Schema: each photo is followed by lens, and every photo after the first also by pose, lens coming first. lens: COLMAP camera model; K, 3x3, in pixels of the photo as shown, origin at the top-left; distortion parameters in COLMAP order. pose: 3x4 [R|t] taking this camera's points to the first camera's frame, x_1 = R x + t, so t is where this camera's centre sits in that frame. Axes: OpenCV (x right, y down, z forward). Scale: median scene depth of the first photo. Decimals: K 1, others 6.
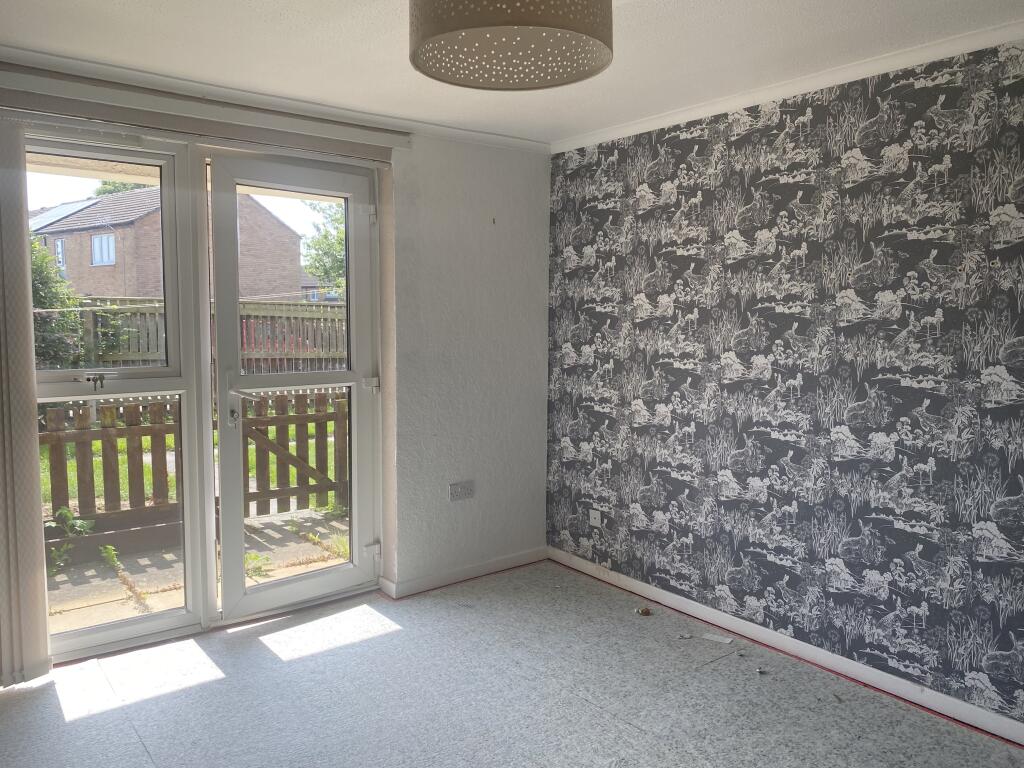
lens RADIAL K [[778.4, 0, 512.2], [0, 778.4, 383.9], [0, 0, 1]] dist [-0.039856, -0.001608]
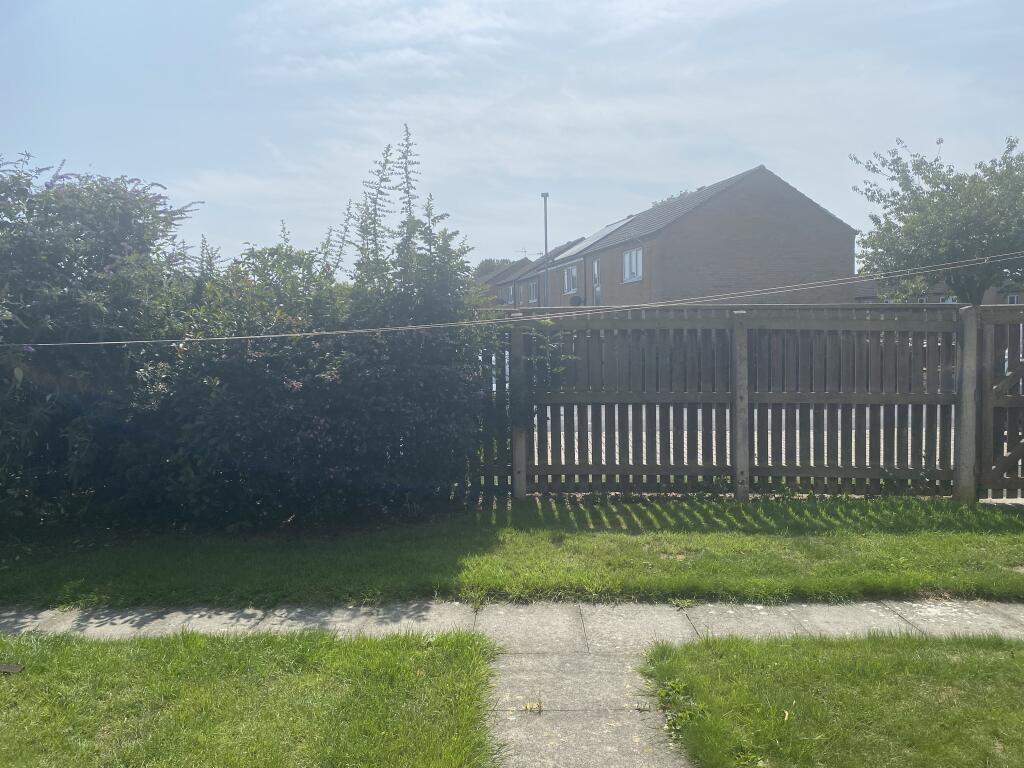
lens RADIAL K [[778.4, 0, 512.2], [0, 778.4, 383.1], [0, 0, 1]] dist [-0.039856, -0.001608]
pose [[0.777634, 0.011296, -0.628616, -0.042254], [-0.025513, 0.999582, -0.013599, -0.012548], [0.628200, 0.026613, 0.777597, 0.151244]]
